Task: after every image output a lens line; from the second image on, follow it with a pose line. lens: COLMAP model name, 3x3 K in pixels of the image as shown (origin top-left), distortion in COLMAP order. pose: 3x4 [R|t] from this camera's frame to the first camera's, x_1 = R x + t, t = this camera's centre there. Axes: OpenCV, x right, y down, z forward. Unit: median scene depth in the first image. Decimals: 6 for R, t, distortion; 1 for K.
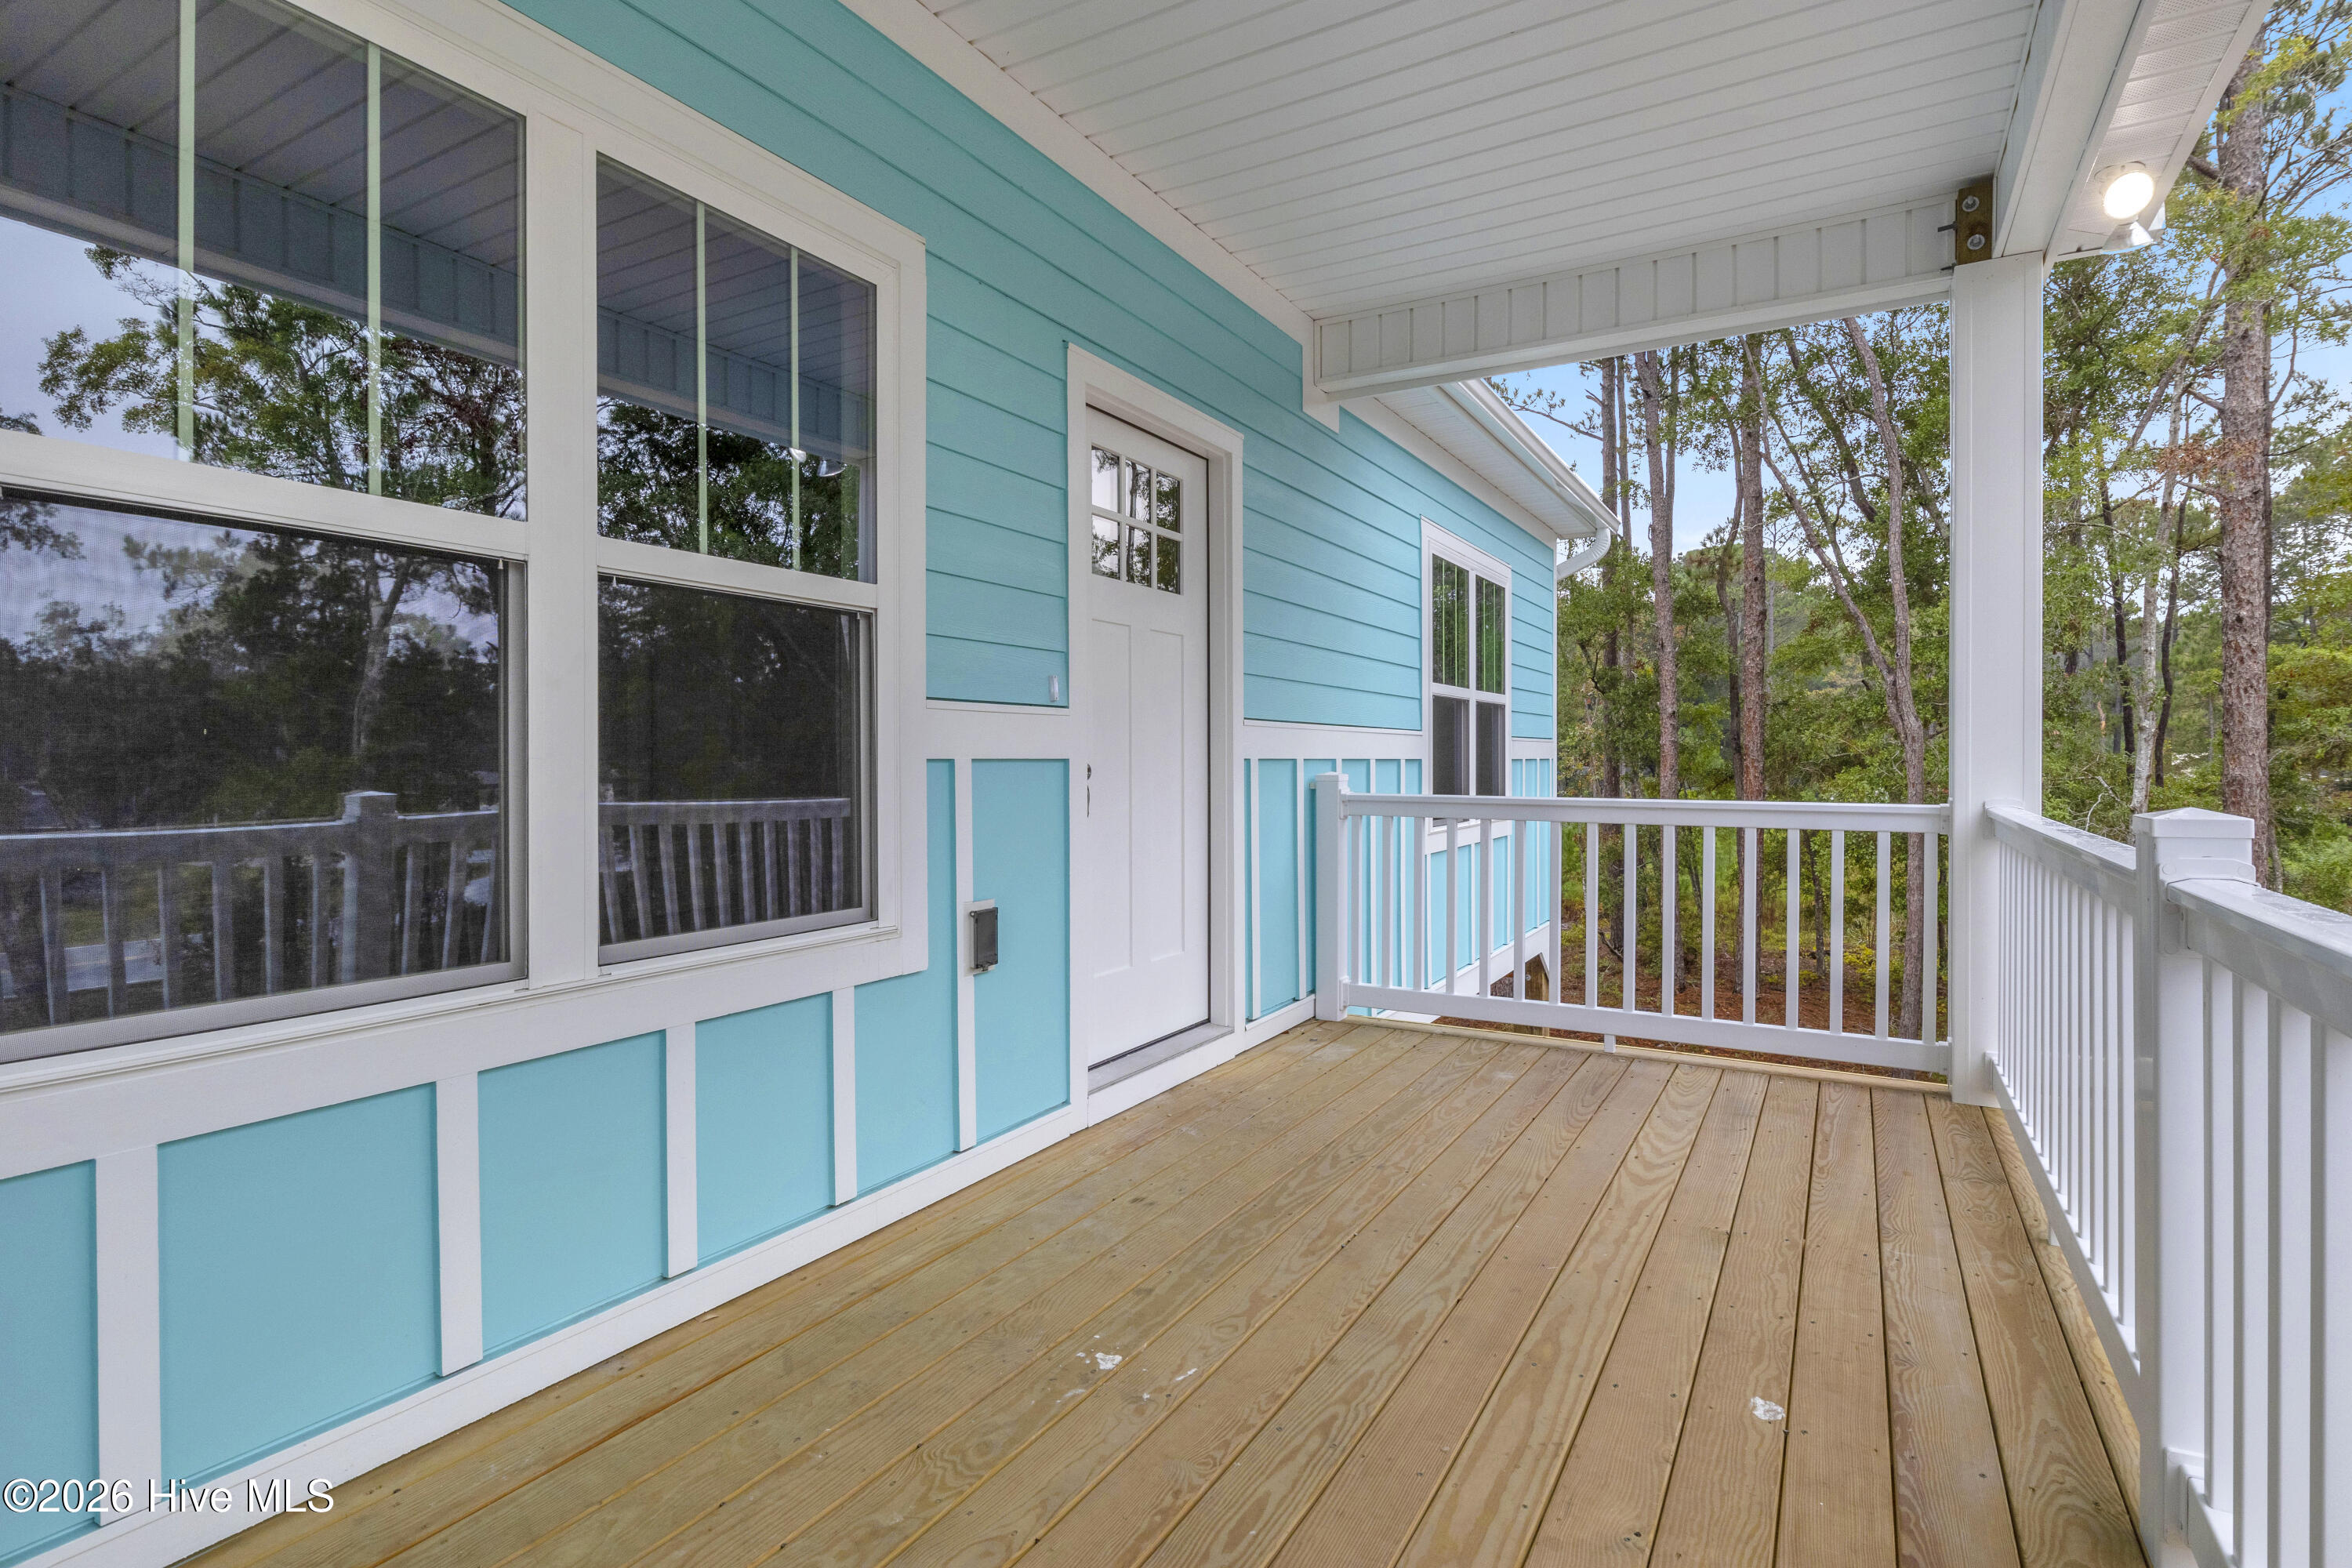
lens RADIAL K [[1214.6, 0, 1177.8], [0, 1214.6, 779.9], [0, 0, 1]] dist [-0.002386, -0.002859]
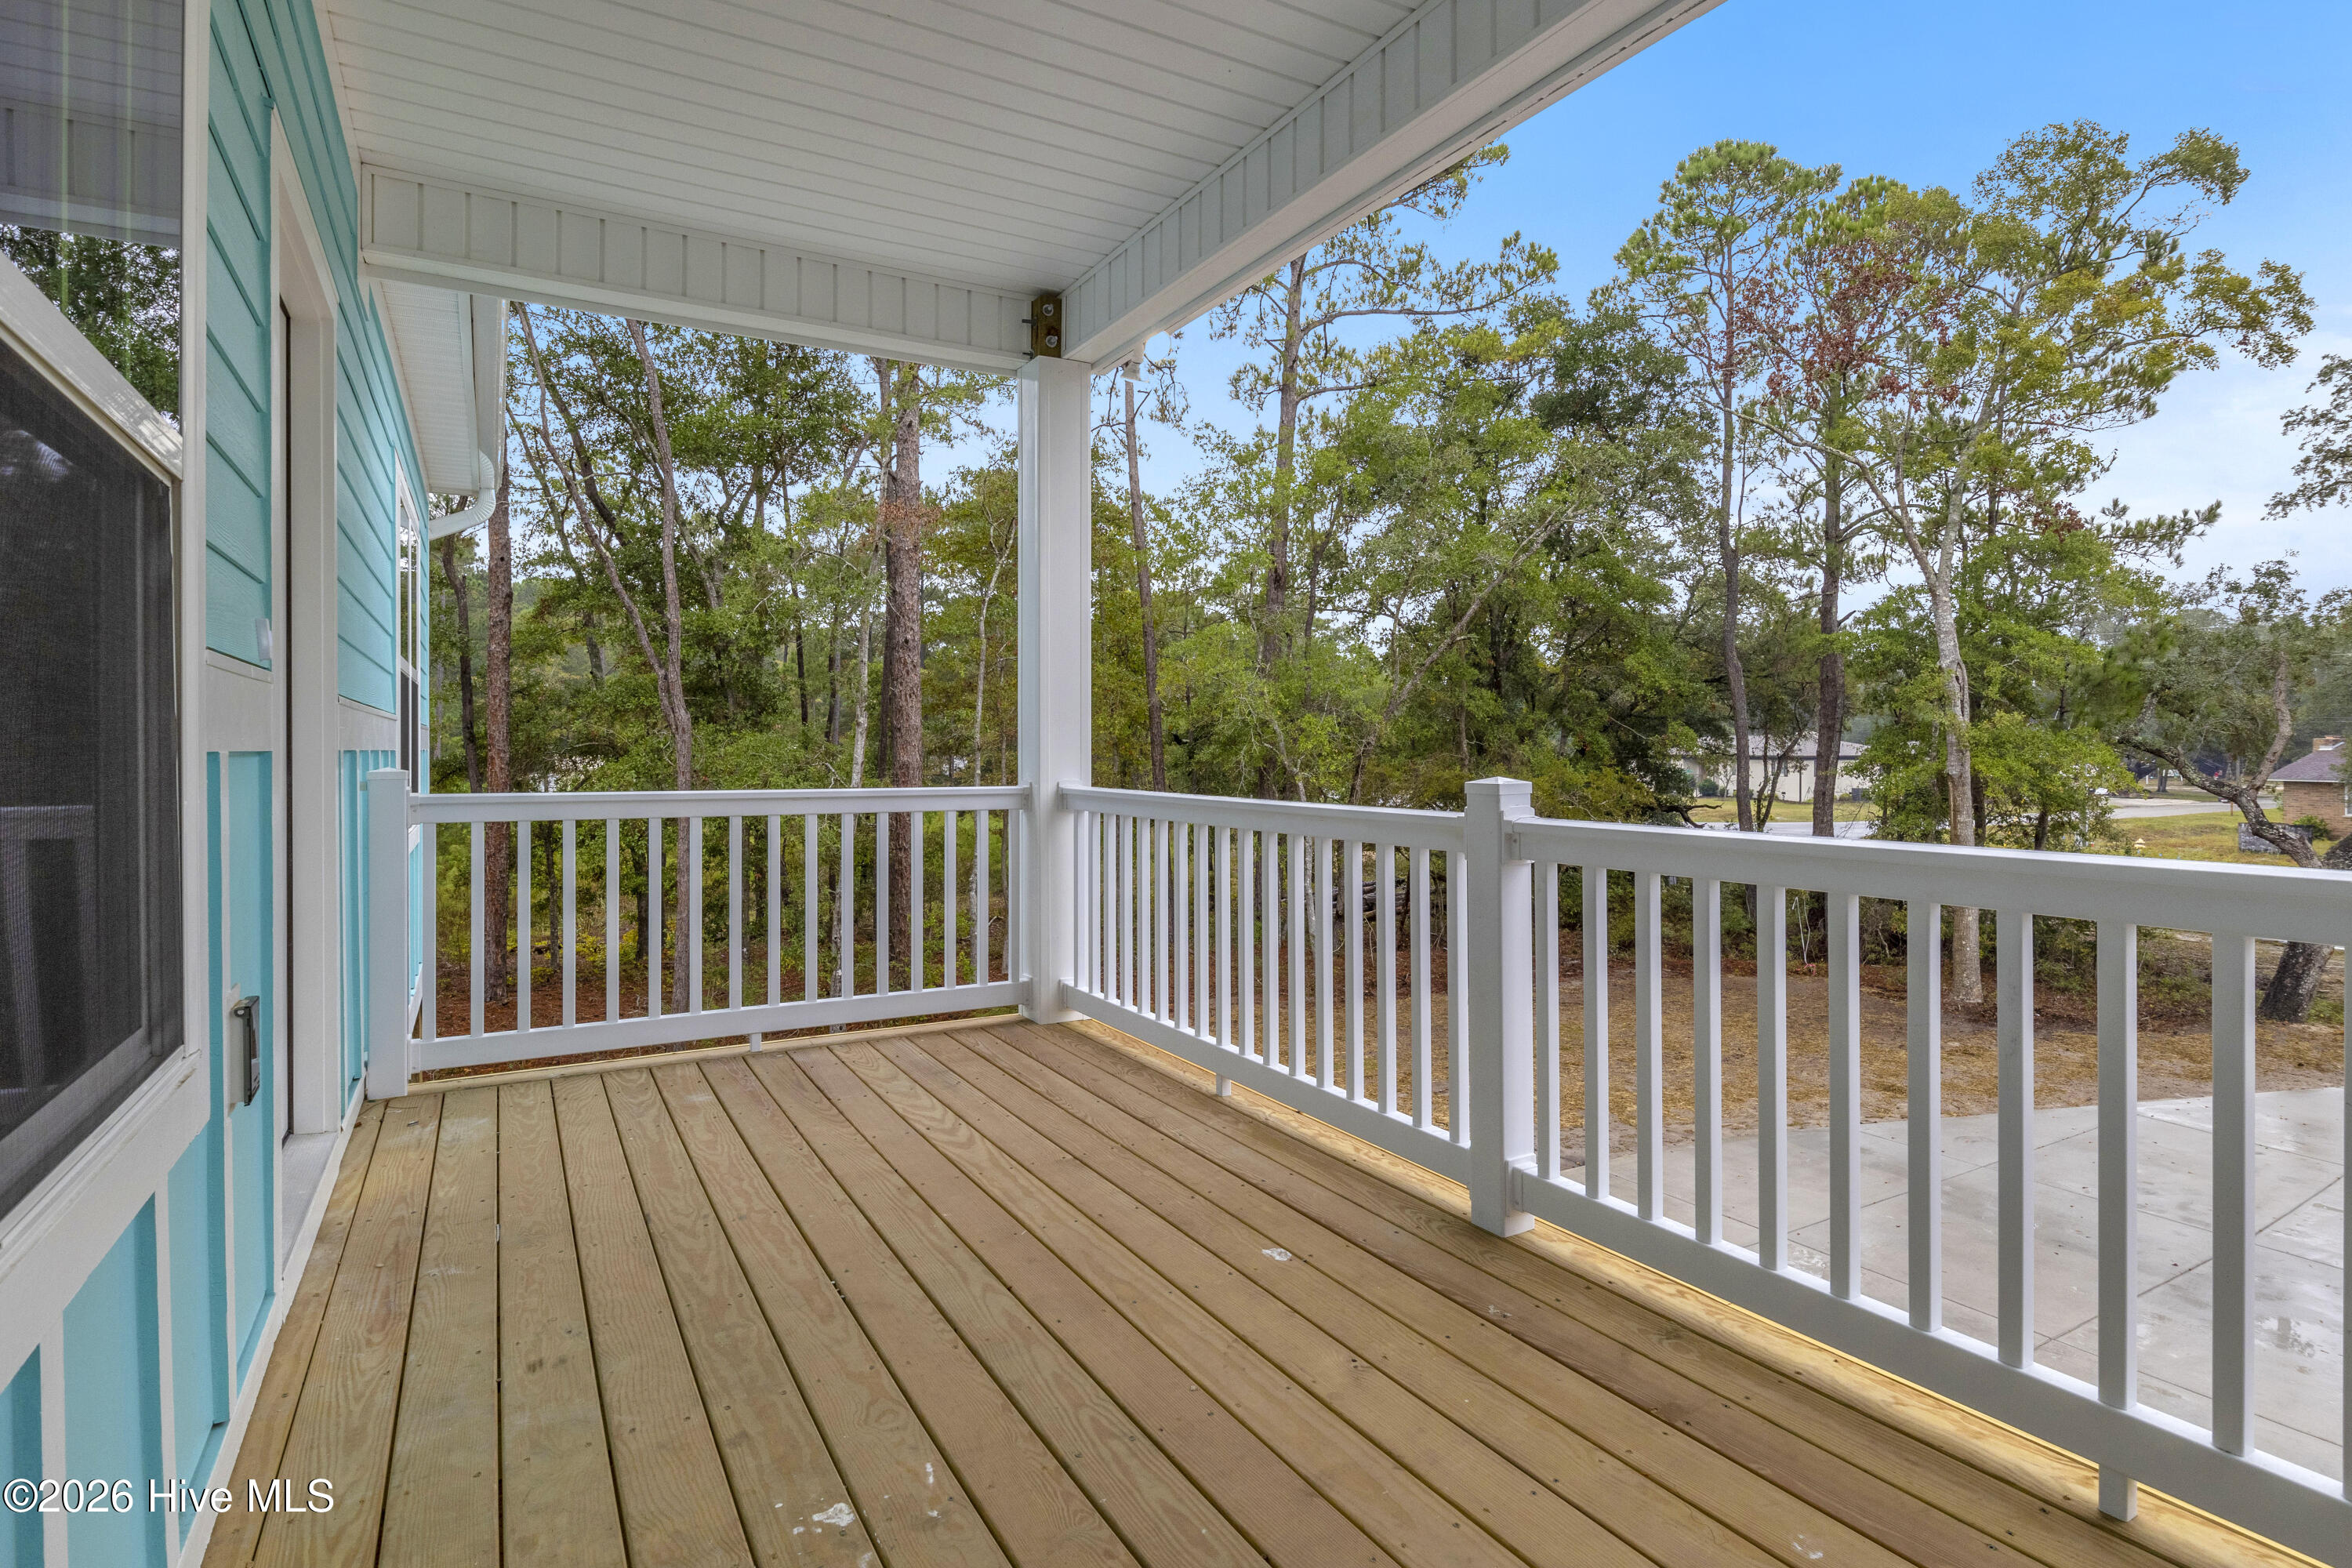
lens RADIAL K [[1214.6, 0, 1244.1], [0, 1214.6, 745.4], [0, 0, 1]] dist [-0.002386, -0.002859]
pose [[0.475909, -0.000624, 0.879494, -0.365292], [0.018332, 0.999790, -0.009211, -0.004616], [-0.879303, 0.020506, 0.475820, 0.224765]]
